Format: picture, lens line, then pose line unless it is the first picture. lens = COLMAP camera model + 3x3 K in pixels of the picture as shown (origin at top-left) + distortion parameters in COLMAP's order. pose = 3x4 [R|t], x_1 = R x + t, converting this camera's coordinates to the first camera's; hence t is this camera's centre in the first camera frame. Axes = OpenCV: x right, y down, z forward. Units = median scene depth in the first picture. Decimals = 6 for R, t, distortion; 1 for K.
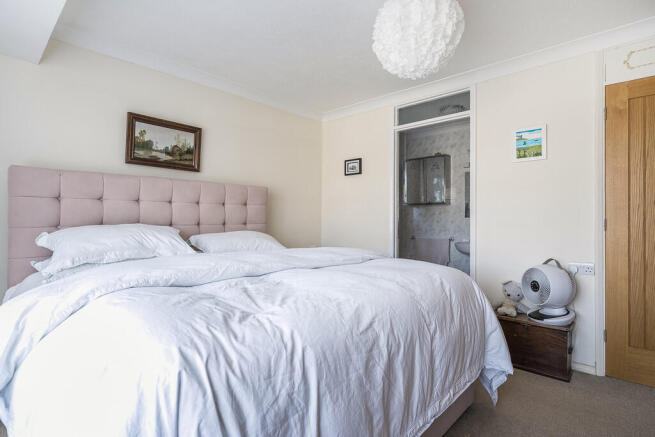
lens RADIAL K [[332.5, 0, 325.5], [0, 332.5, 218.0], [0, 0, 1]] dist [-0.001819, -0.000071]
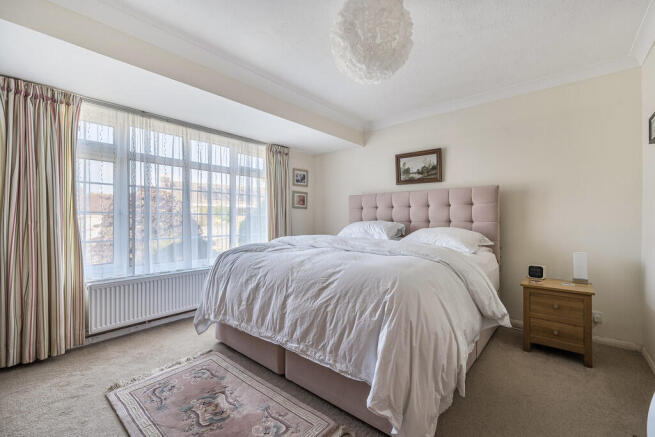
lens RADIAL K [[281.3, 0, 324.6], [0, 281.3, 217.6], [0, 0, 1]] dist [0.000625, 0.000005]
pose [[0.050273, -0.002272, -0.998733, 0.775649], [0.007312, 0.999971, -0.001907, 0.002775], [0.998709, -0.007207, 0.050288, 0.529334]]
